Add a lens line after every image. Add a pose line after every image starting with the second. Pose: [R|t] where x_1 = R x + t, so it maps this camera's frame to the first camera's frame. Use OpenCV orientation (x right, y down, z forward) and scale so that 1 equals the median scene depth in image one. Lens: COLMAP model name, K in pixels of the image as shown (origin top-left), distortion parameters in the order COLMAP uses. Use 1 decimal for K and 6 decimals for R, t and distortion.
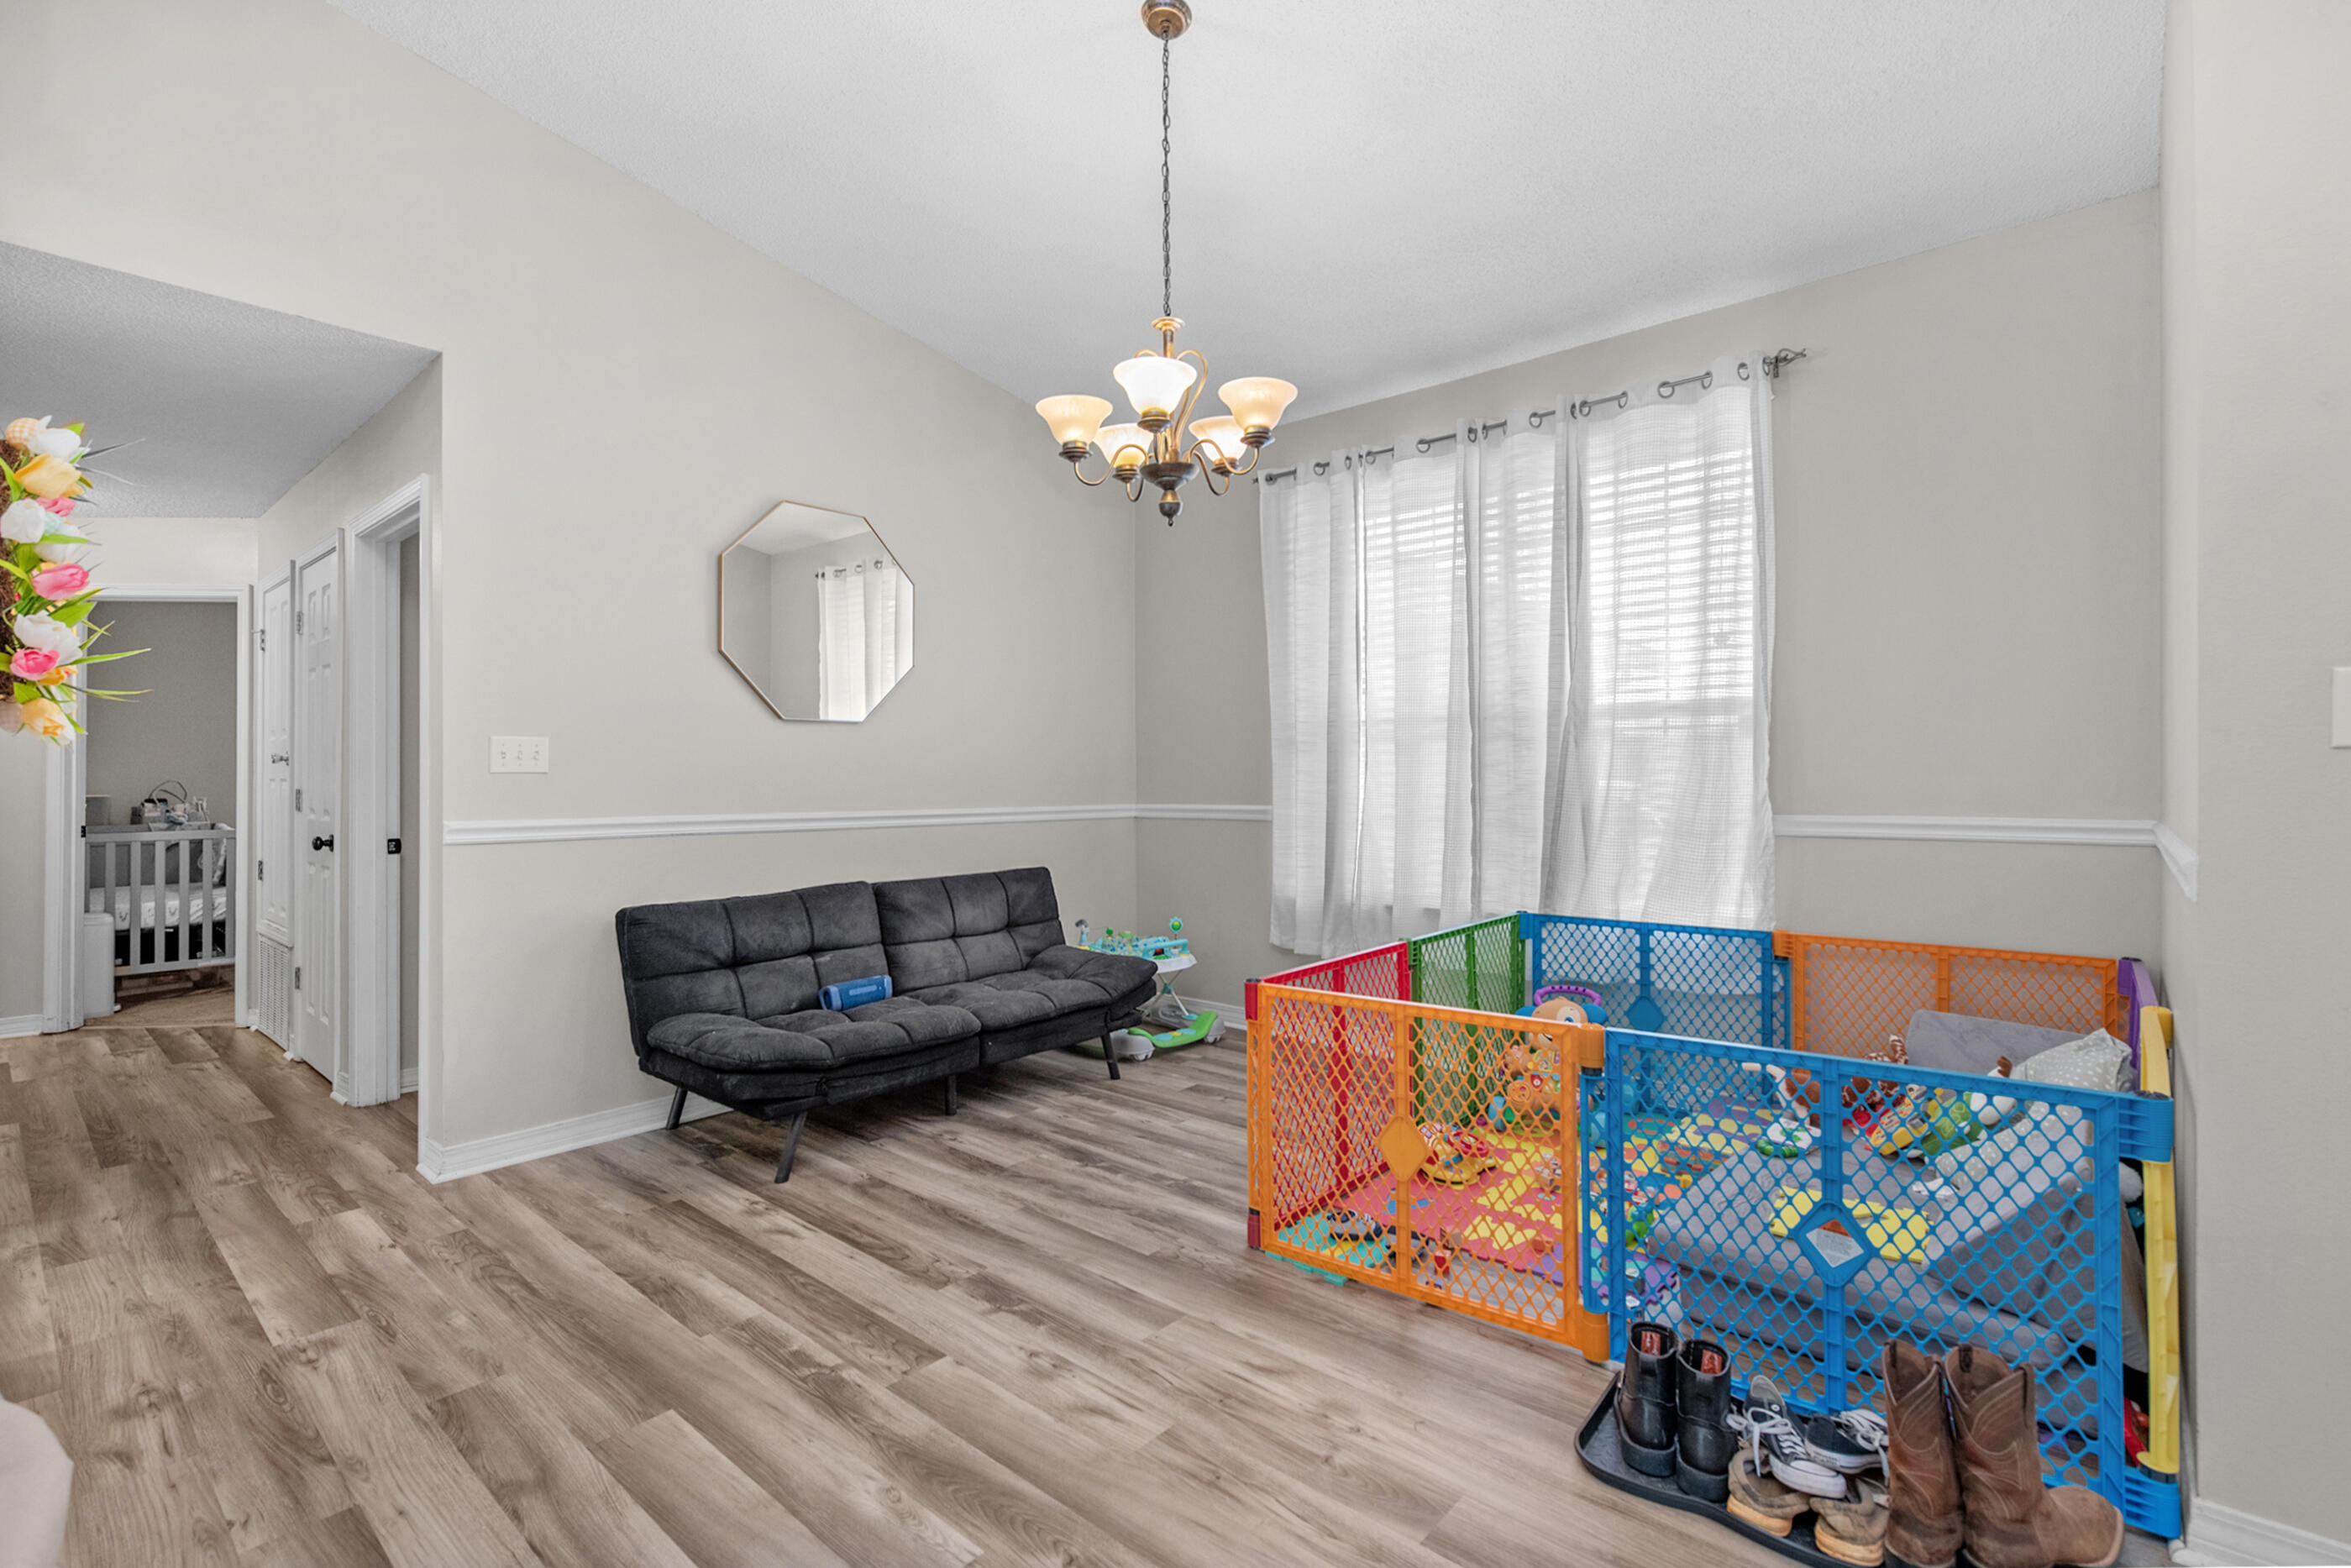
lens RADIAL K [[1041.0, 0, 1191.6], [0, 1041.0, 771.4], [0, 0, 1]] dist [-0.012791, -0.001324]
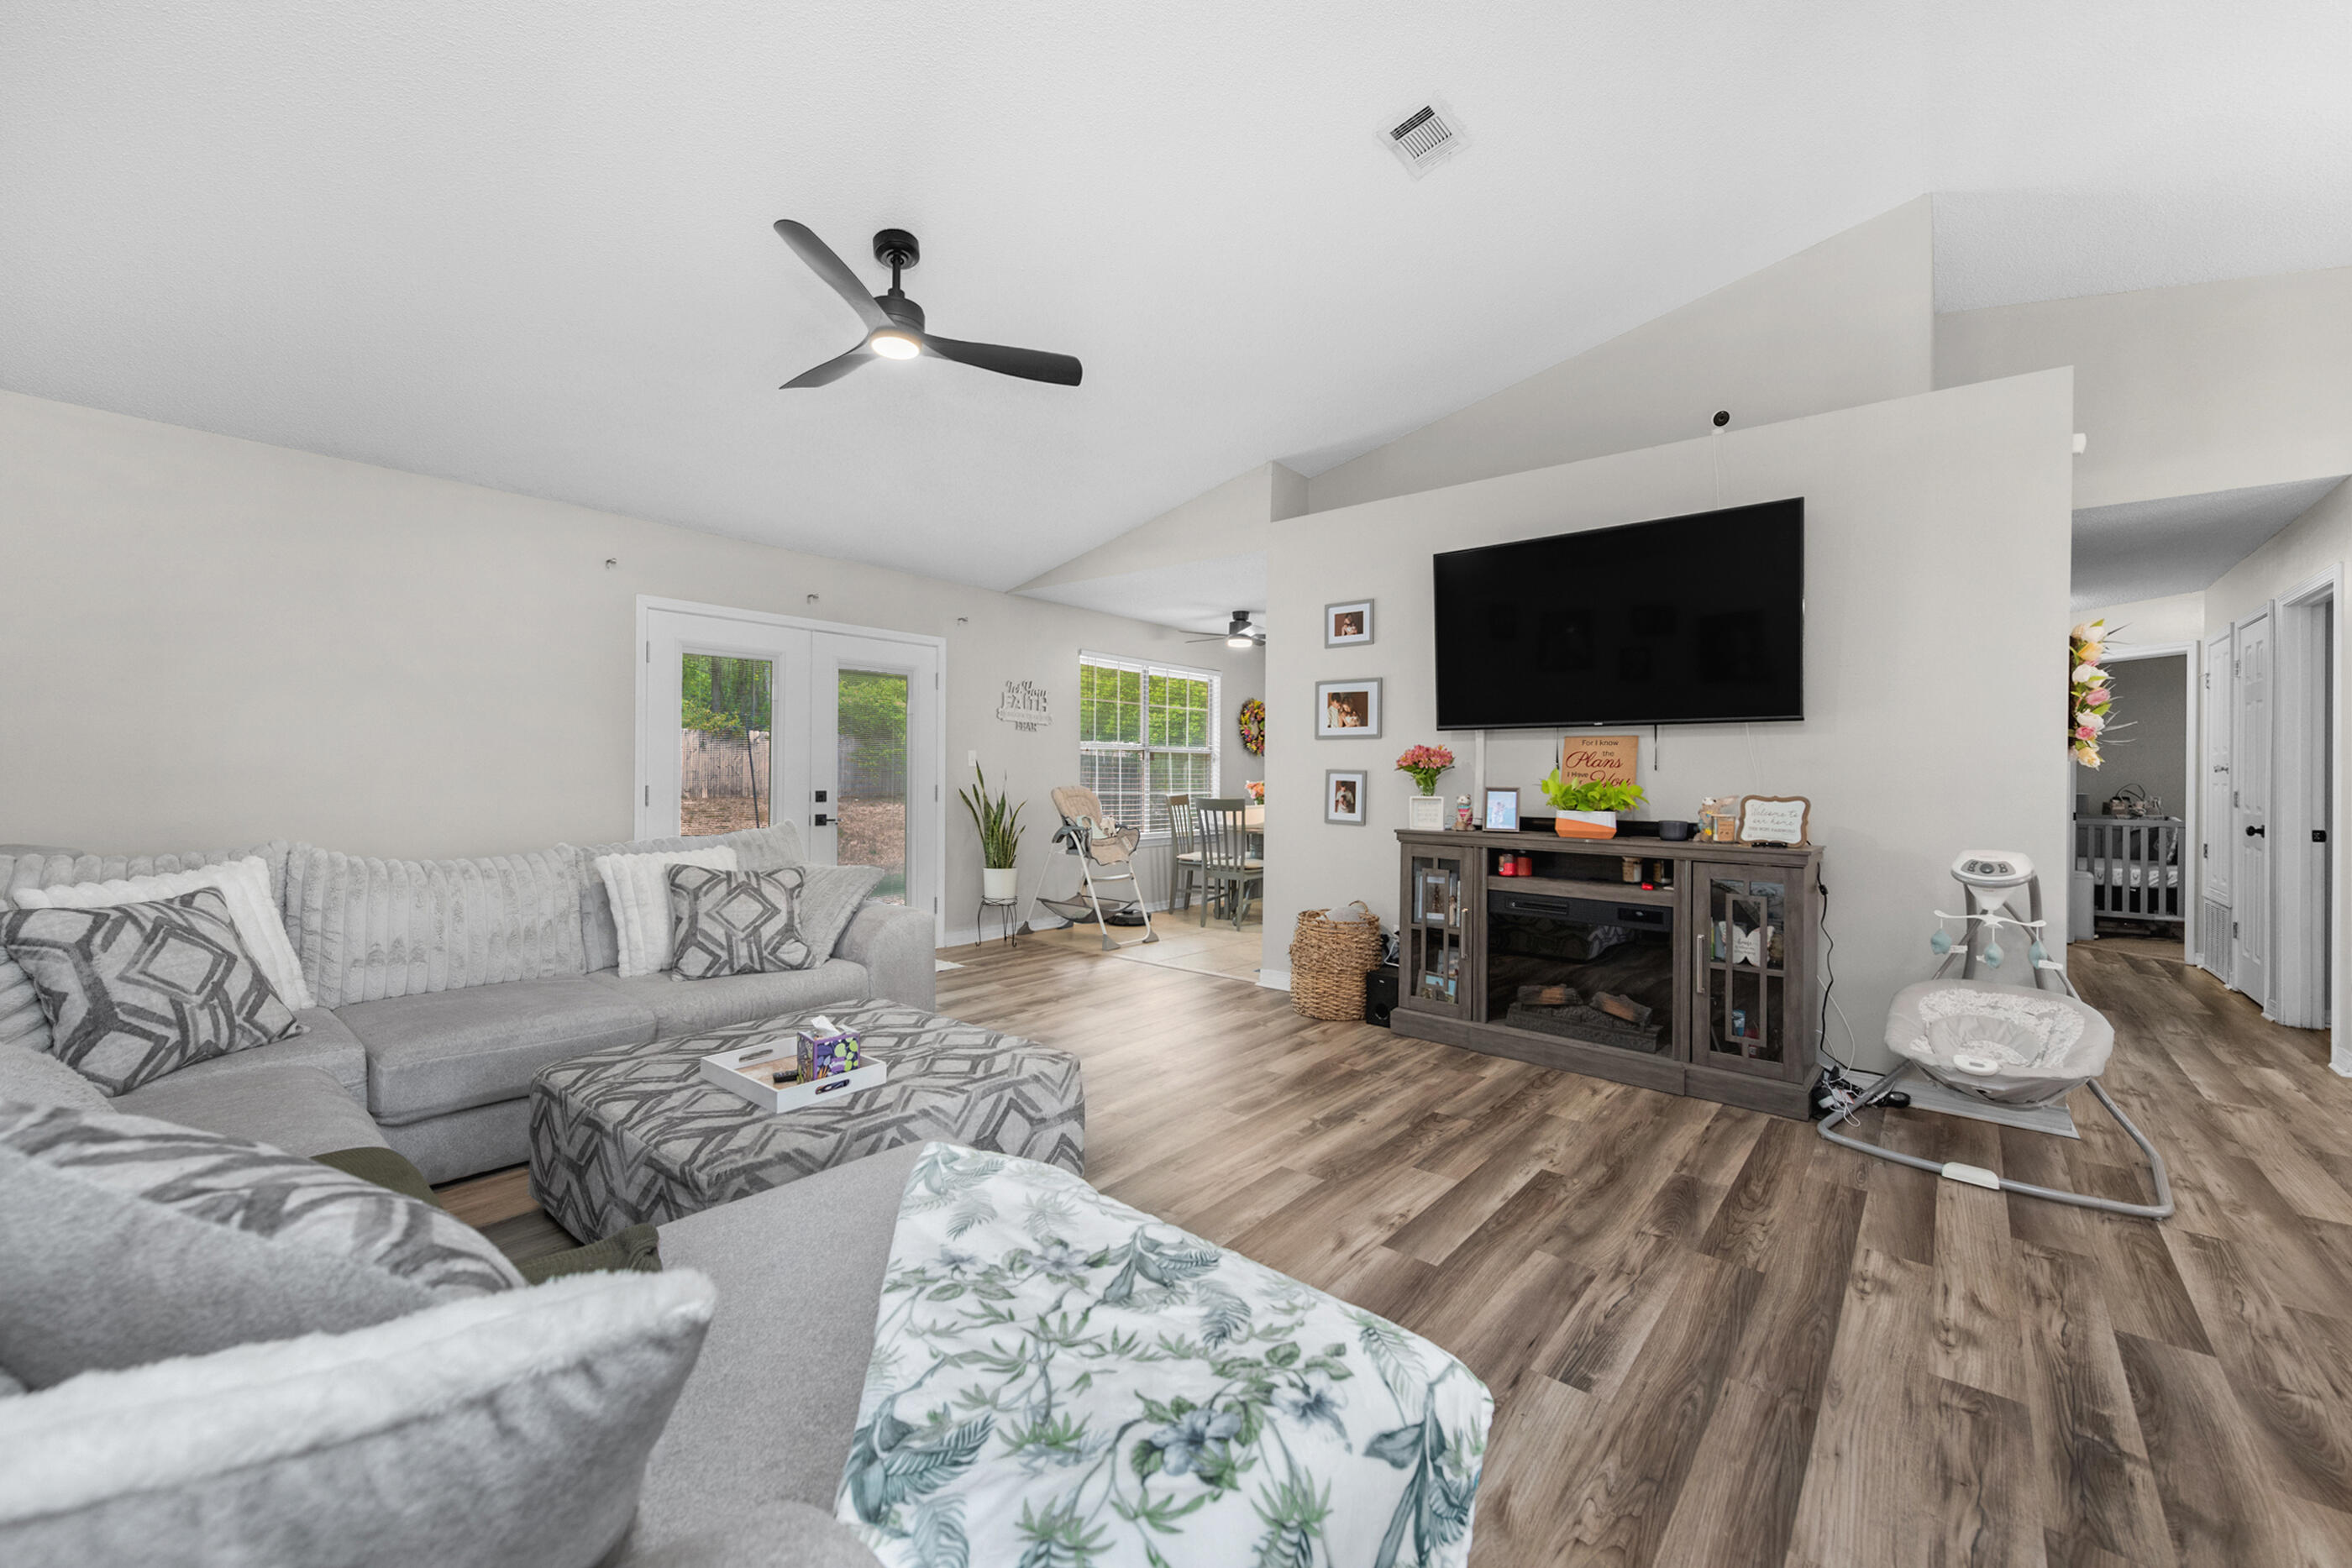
lens RADIAL K [[954.4, 0, 1192.0], [0, 954.4, 759.4], [0, 0, 1]] dist [0.016976, -0.002732]
pose [[0.023309, -0.010102, -0.999677, 0.392999], [-0.012065, 0.999873, -0.010386, 0.006374], [0.999656, 0.012303, 0.023184, -0.420789]]
